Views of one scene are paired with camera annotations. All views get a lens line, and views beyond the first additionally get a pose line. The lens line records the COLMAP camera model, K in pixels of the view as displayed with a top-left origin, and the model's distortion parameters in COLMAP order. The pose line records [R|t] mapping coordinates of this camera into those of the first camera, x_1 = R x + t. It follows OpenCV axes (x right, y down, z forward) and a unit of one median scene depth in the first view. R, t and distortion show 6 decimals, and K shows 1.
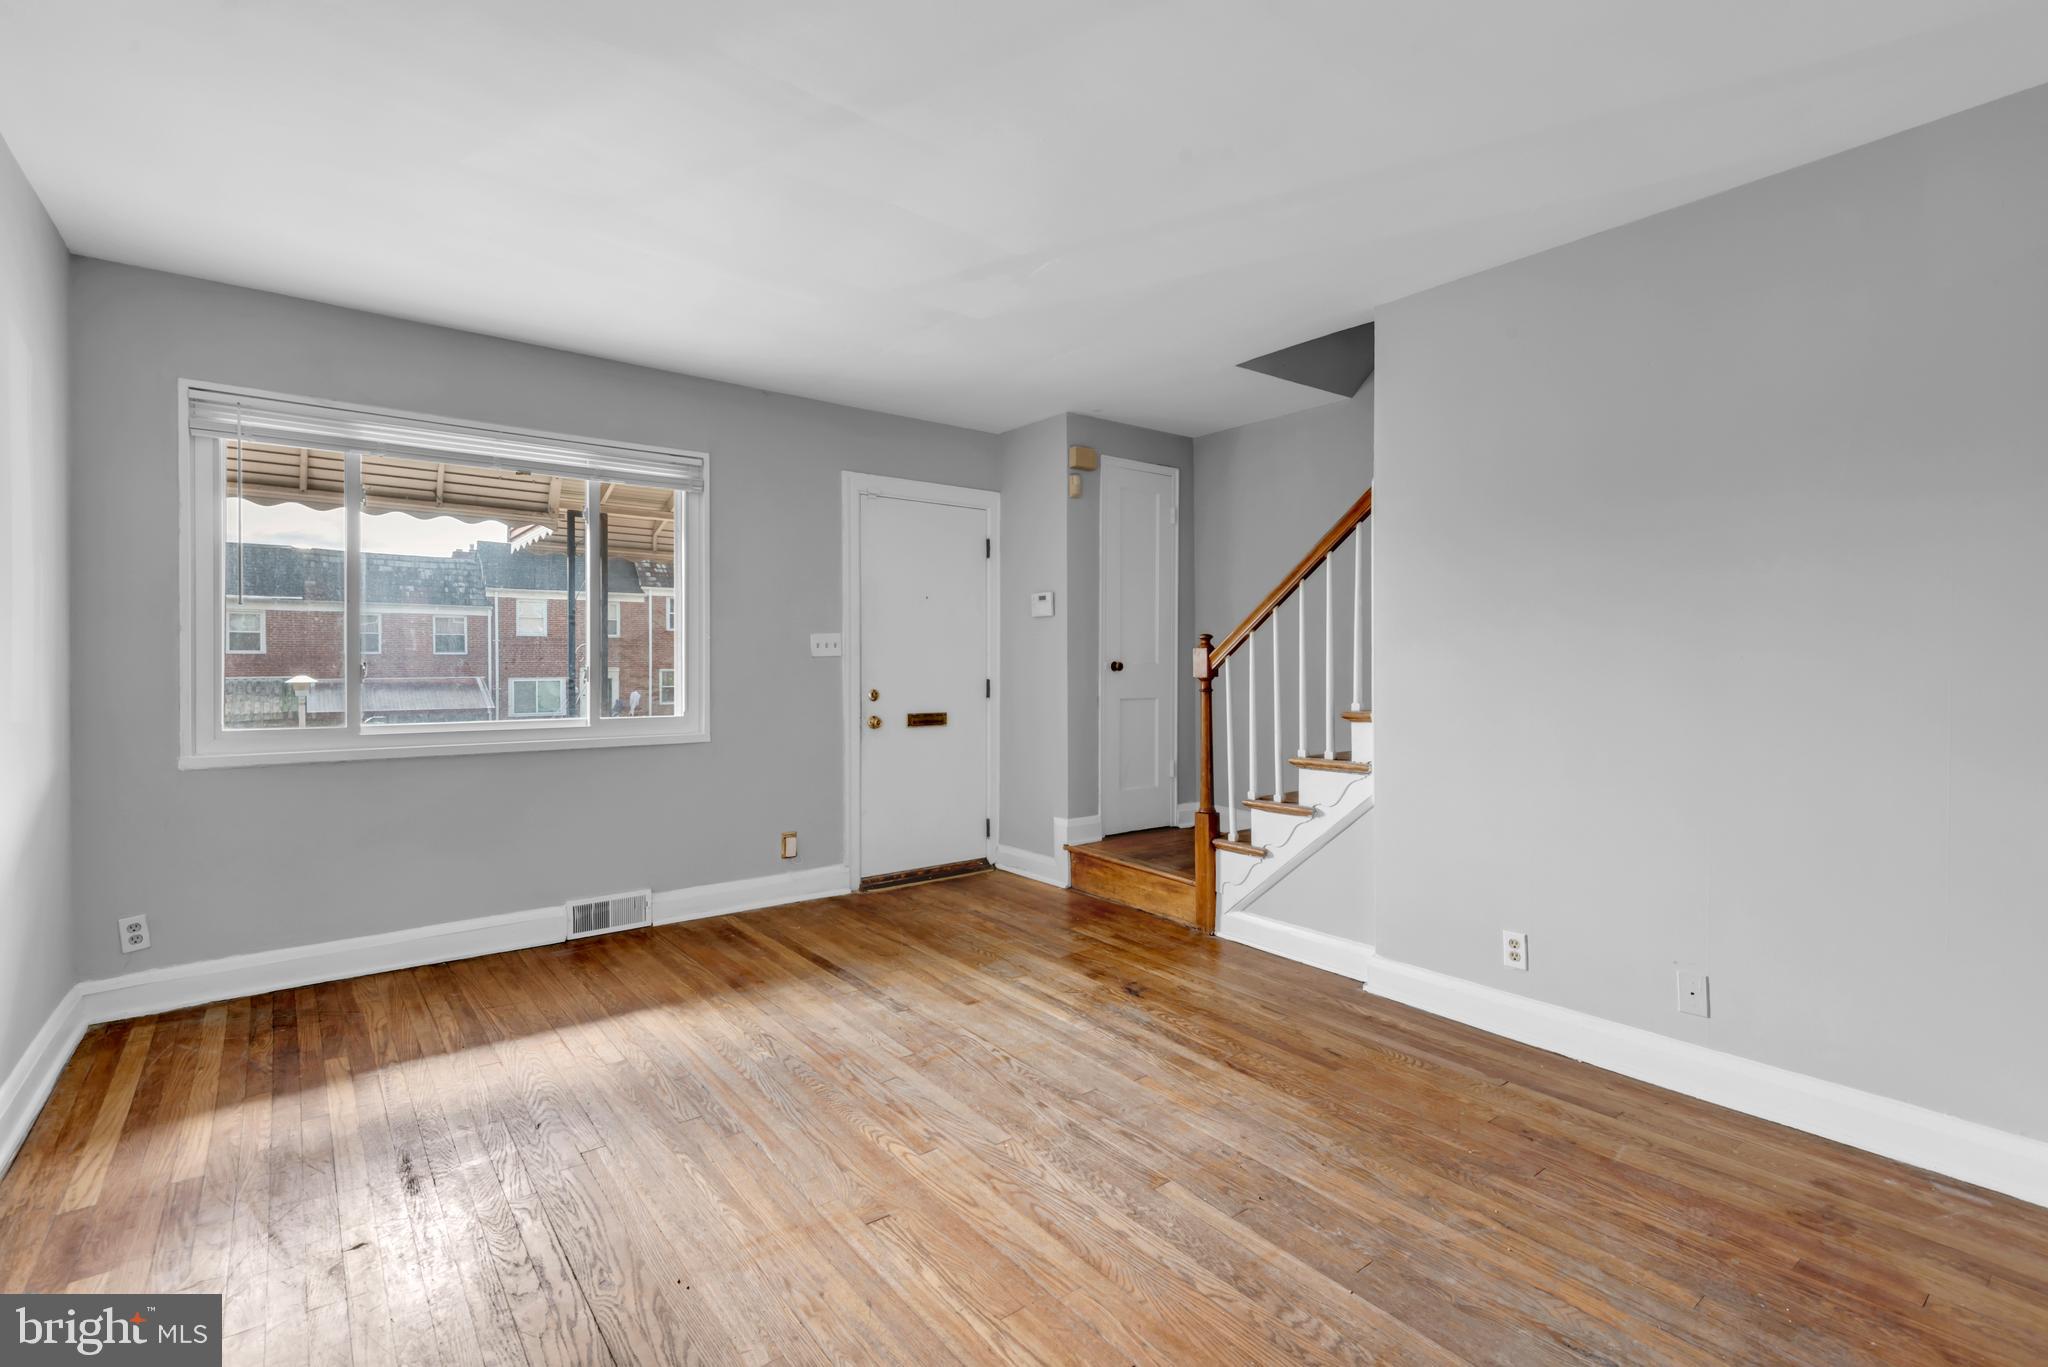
lens RADIAL K [[921.2, 0, 1017.9], [0, 921.2, 661.6], [0, 0, 1]] dist [0.039181, -0.018817]
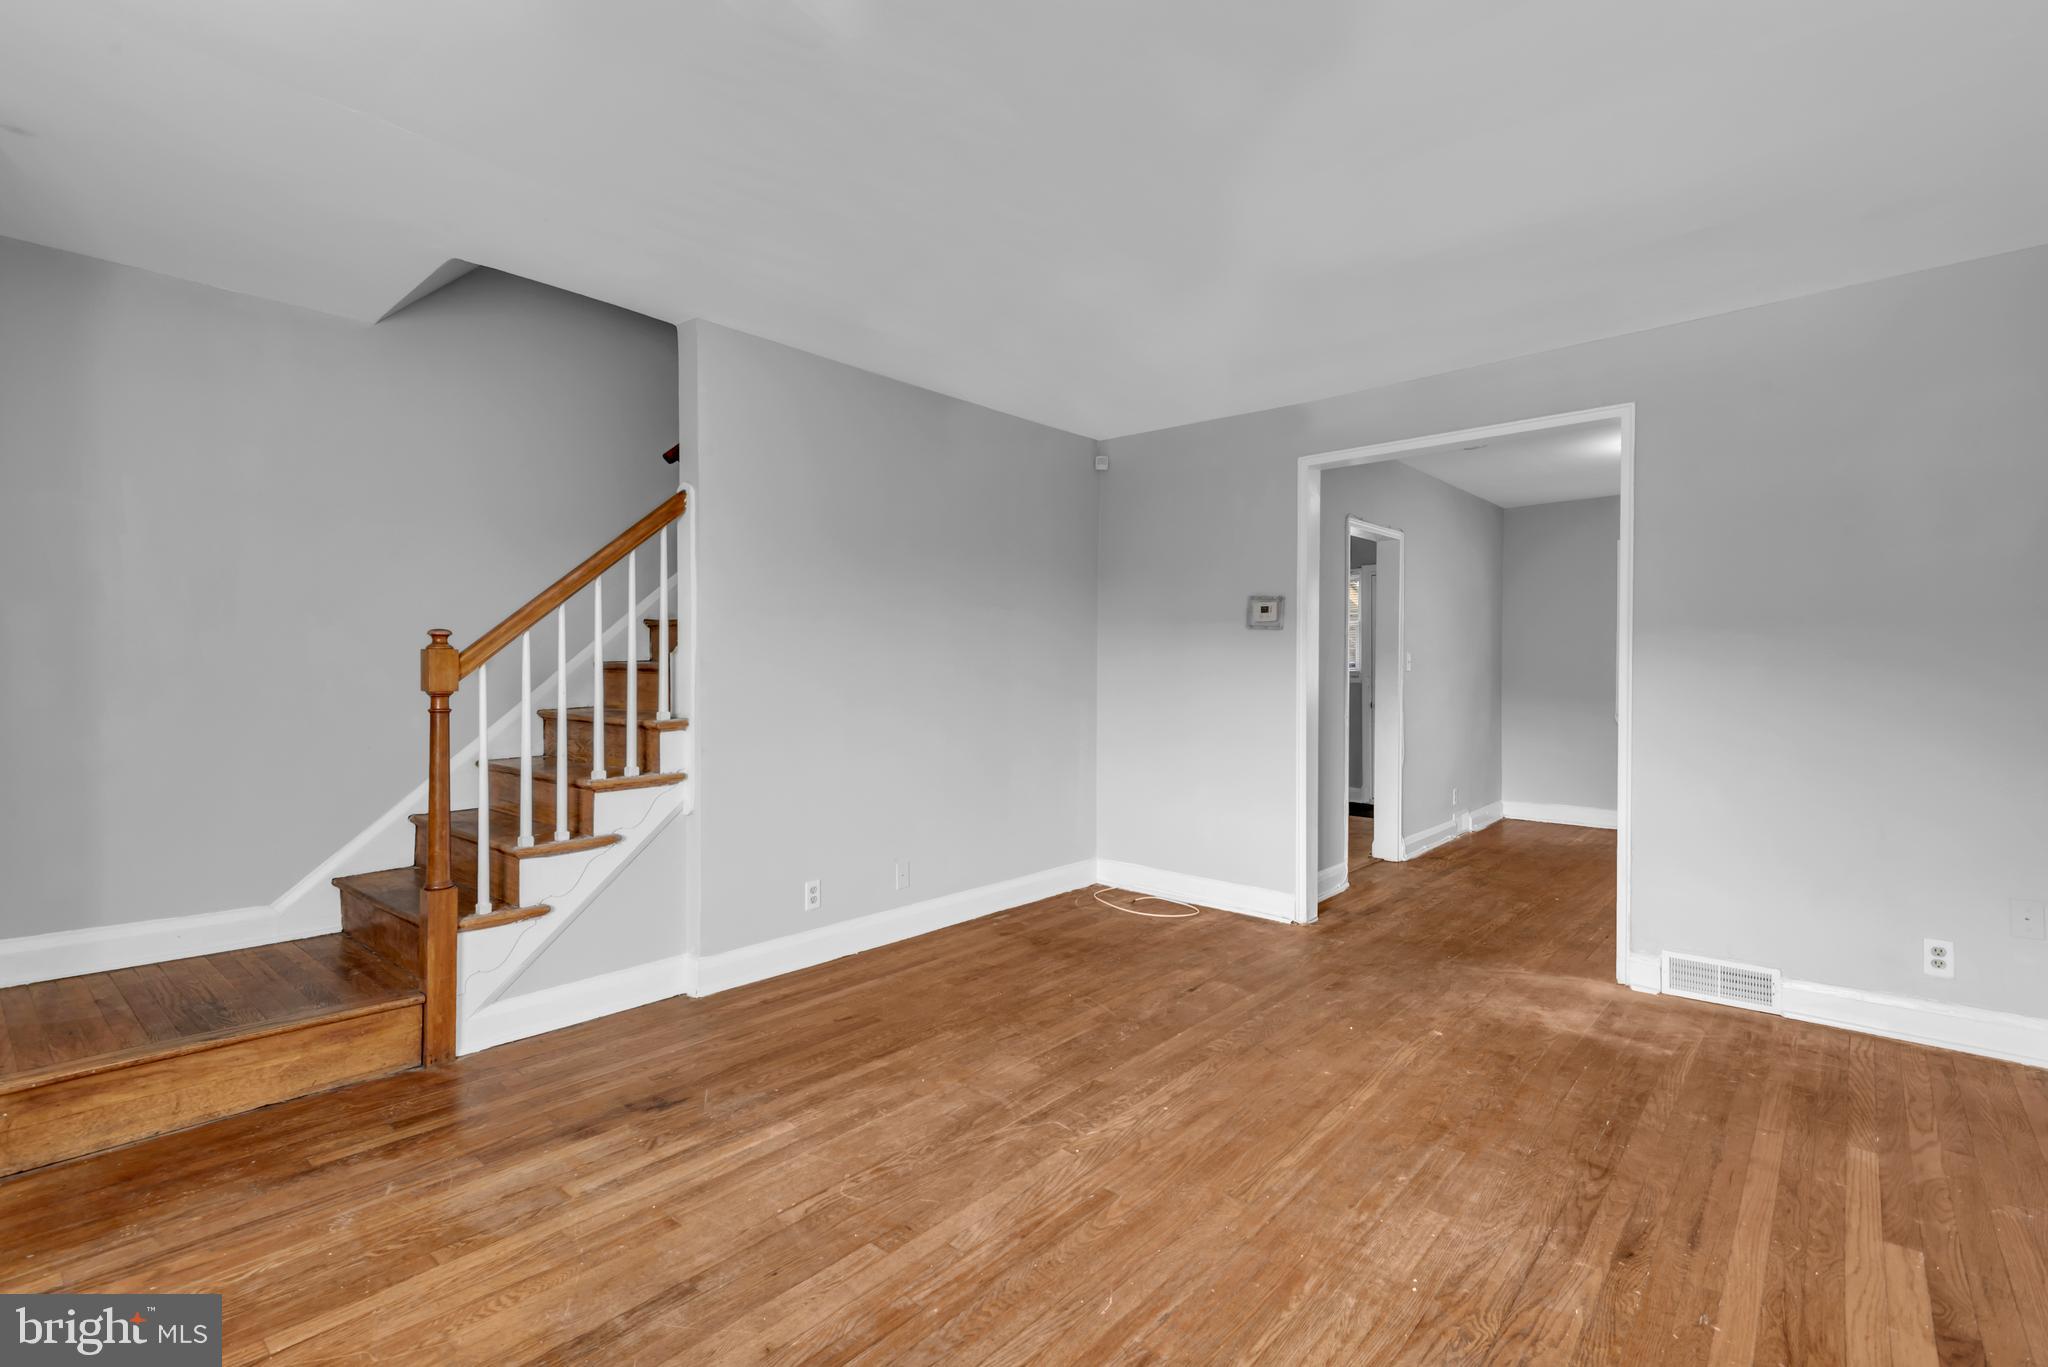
lens RADIAL K [[921.2, 0, 1017.9], [0, 921.2, 661.6], [0, 0, 1]] dist [0.039181, -0.018817]
pose [[-0.183652, 0.004925, 0.982979, -0.635078], [-0.002860, 0.999981, -0.005545, -0.002354], [-0.982987, -0.003830, -0.183634, 0.799359]]
